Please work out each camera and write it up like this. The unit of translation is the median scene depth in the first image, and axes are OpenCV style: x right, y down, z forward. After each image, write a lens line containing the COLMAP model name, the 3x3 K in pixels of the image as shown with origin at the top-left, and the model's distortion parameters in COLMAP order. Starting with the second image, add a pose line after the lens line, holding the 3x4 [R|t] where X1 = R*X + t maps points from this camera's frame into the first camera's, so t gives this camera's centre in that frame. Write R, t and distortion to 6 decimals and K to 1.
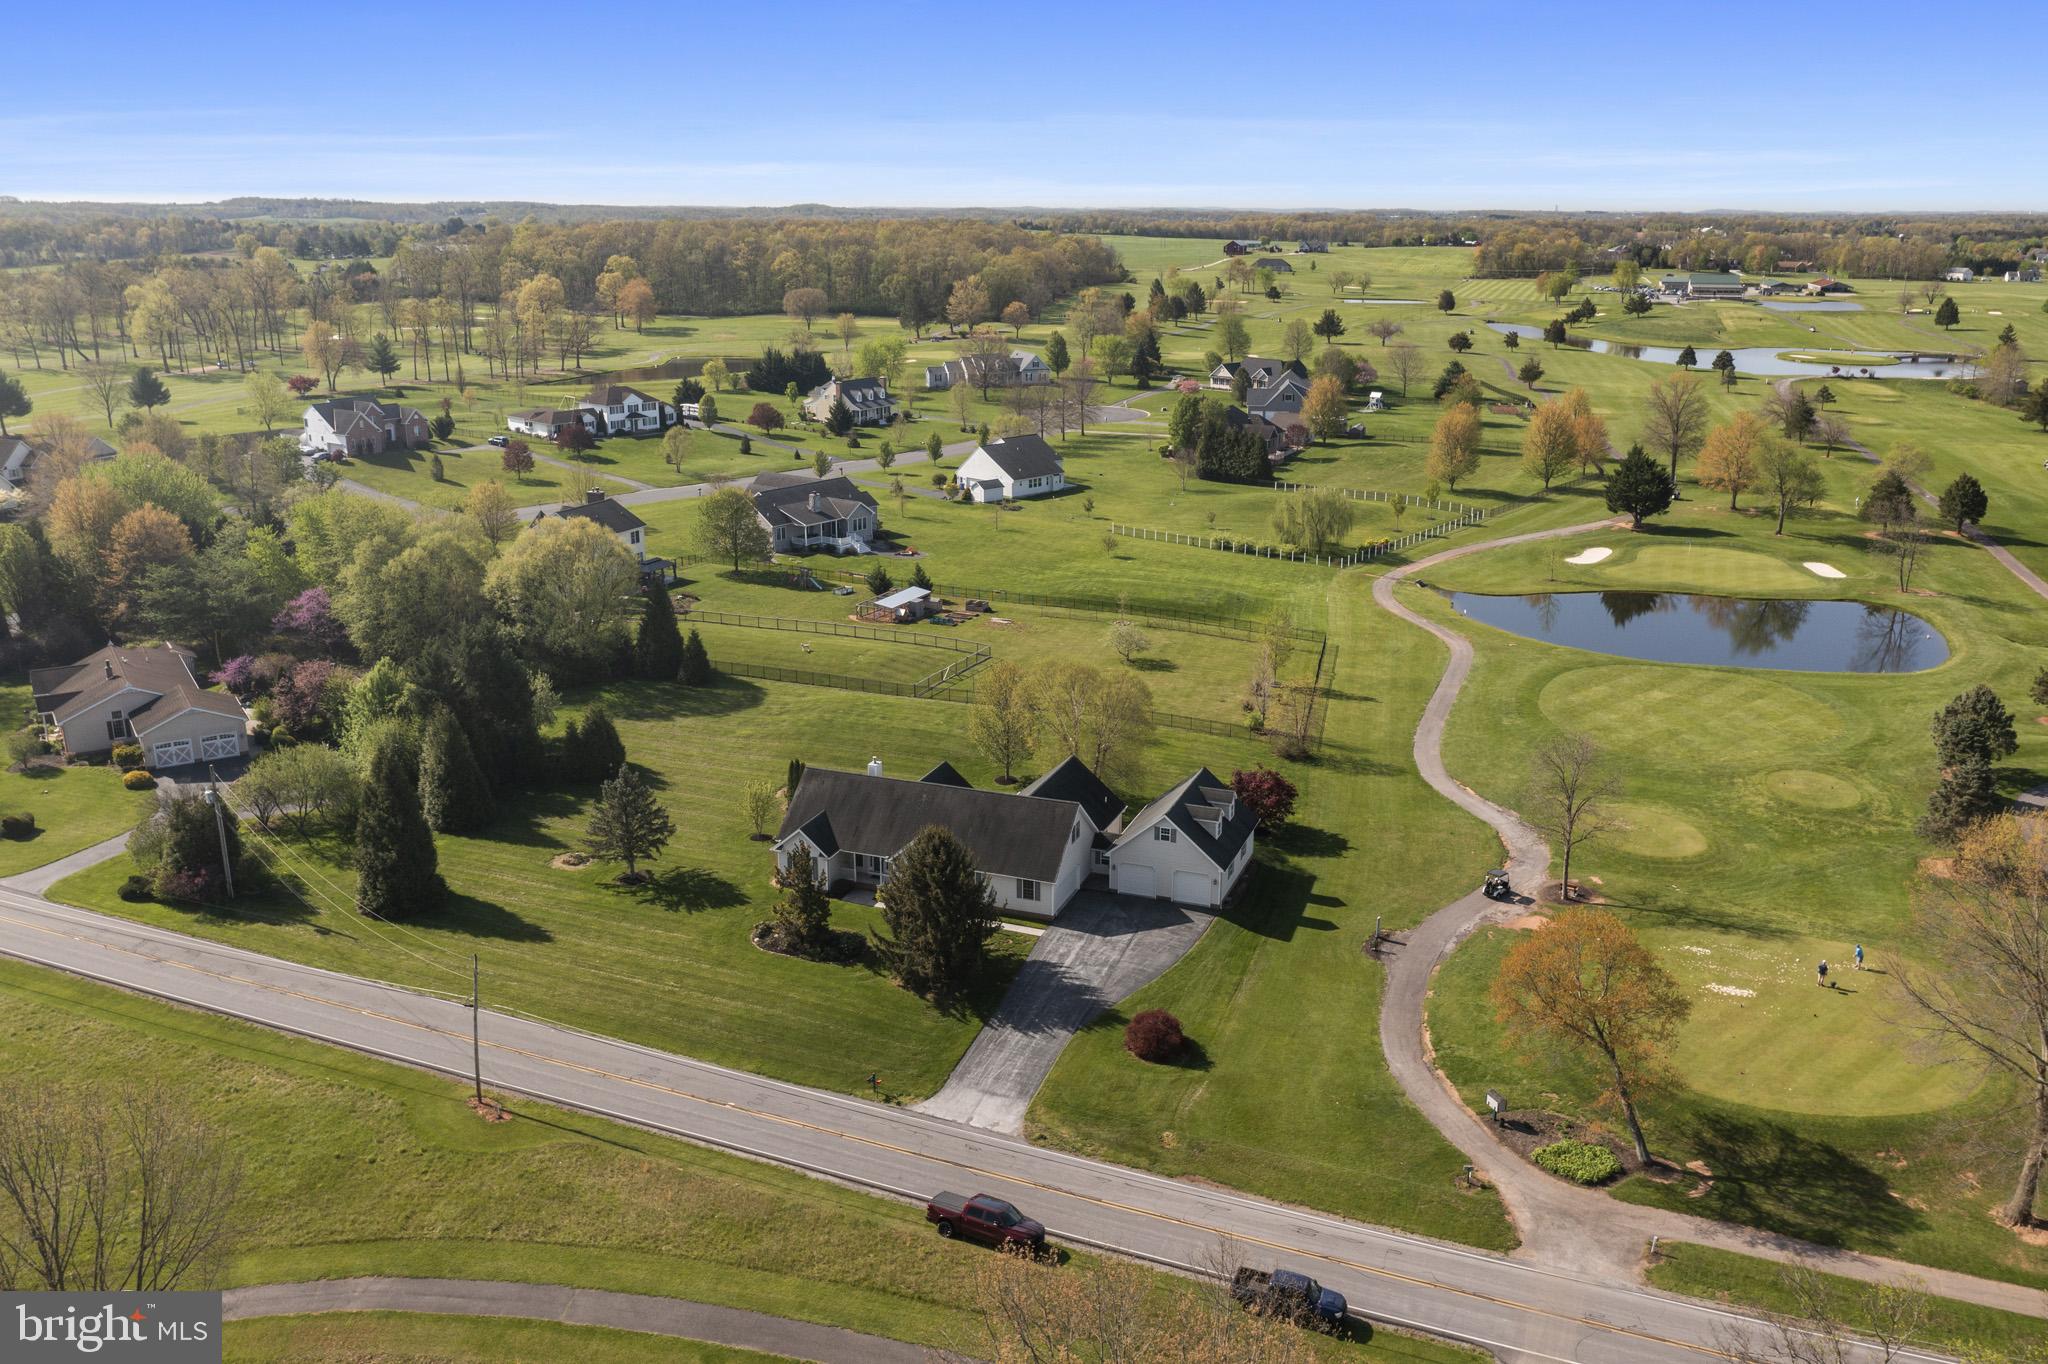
lens RADIAL K [[1642.5, 0, 1023.8], [0, 1642.5, 653.4], [0, 0, 1]] dist [-0.020467, -0.004205]
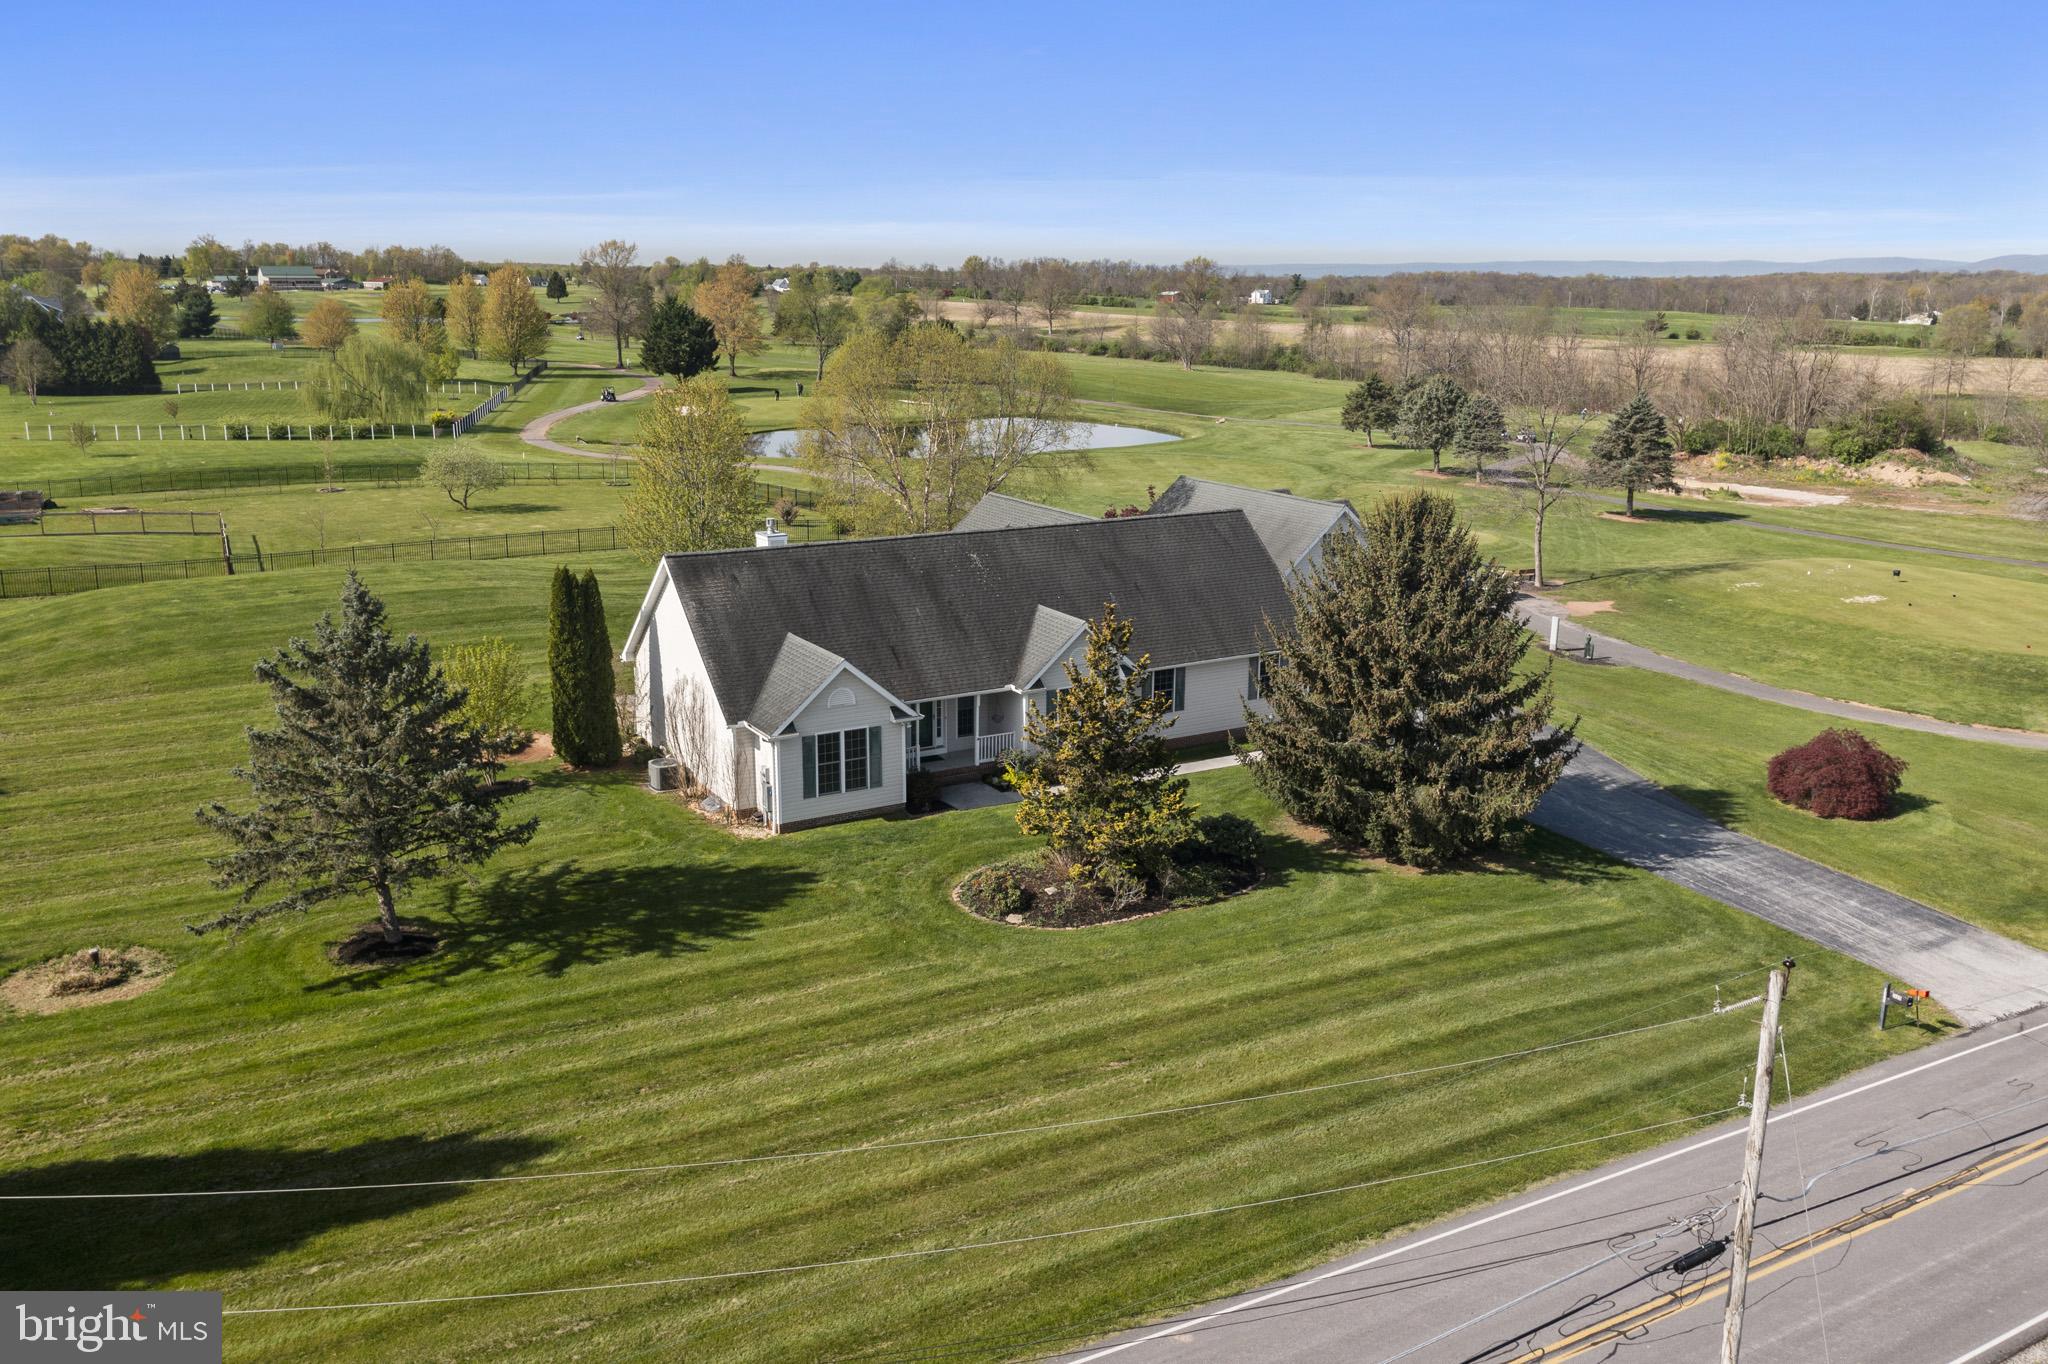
lens RADIAL K [[1642.5, 0, 1023.8], [0, 1642.5, 653.4], [0, 0, 1]] dist [-0.020467, -0.004205]
pose [[0.613685, -0.168386, 0.771386, -0.413406], [0.196761, 0.978786, 0.057124, 0.093757], [-0.764641, 0.116723, 0.633798, 0.732465]]
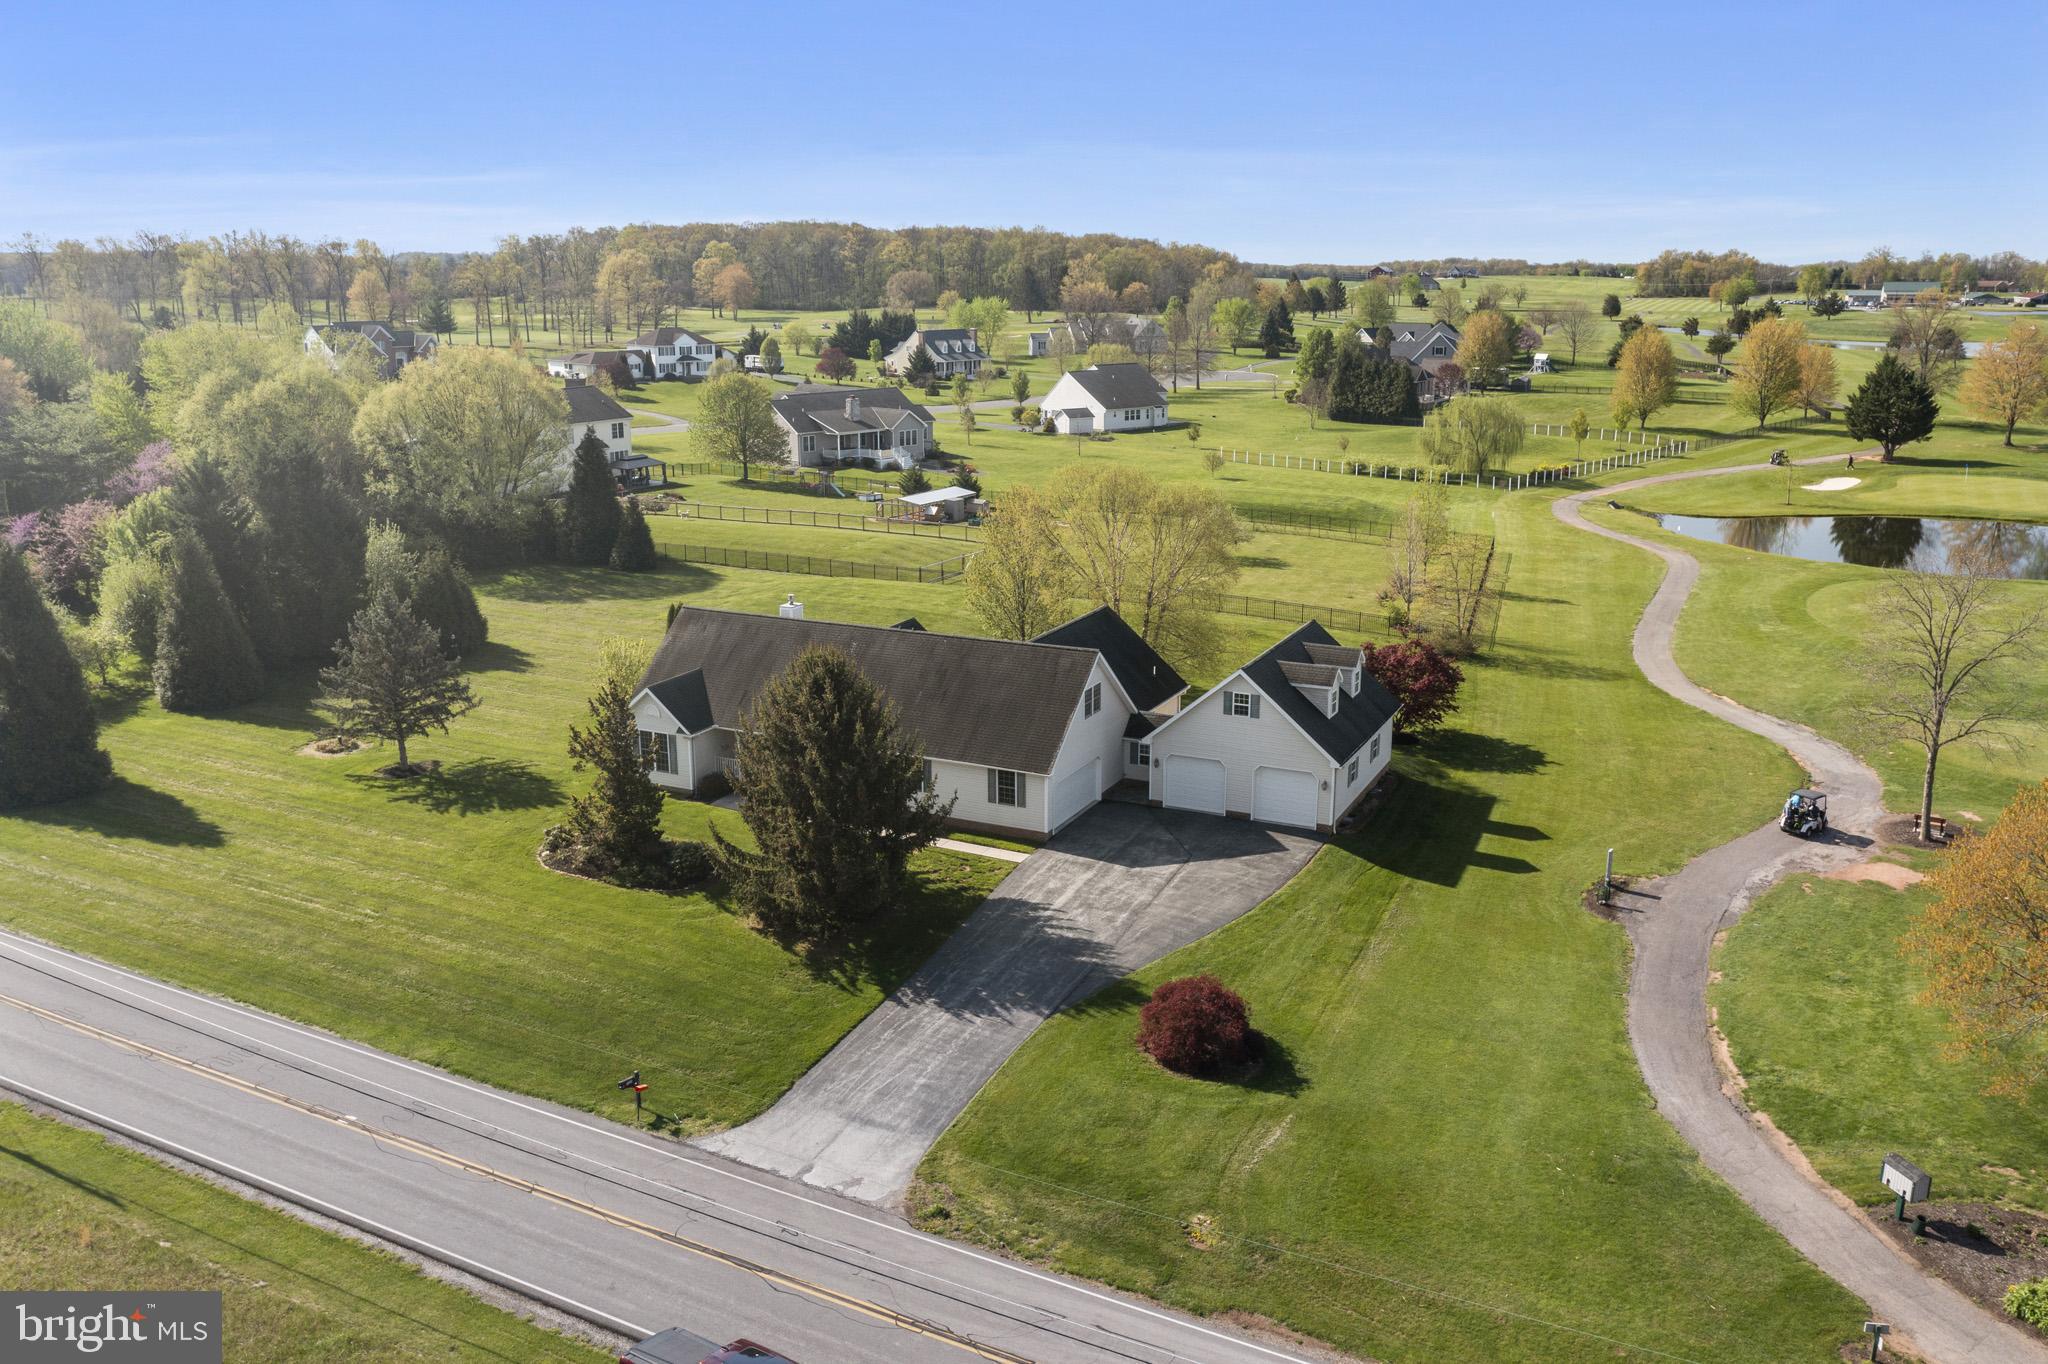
lens RADIAL K [[1642.5, 0, 1023.8], [0, 1642.5, 653.4], [0, 0, 1]] dist [-0.020467, -0.004205]
pose [[0.996359, 0.017958, -0.083349, 0.056943], [-0.020852, 0.999205, -0.033989, 0.113784], [0.082672, 0.035603, 0.995941, 0.401219]]
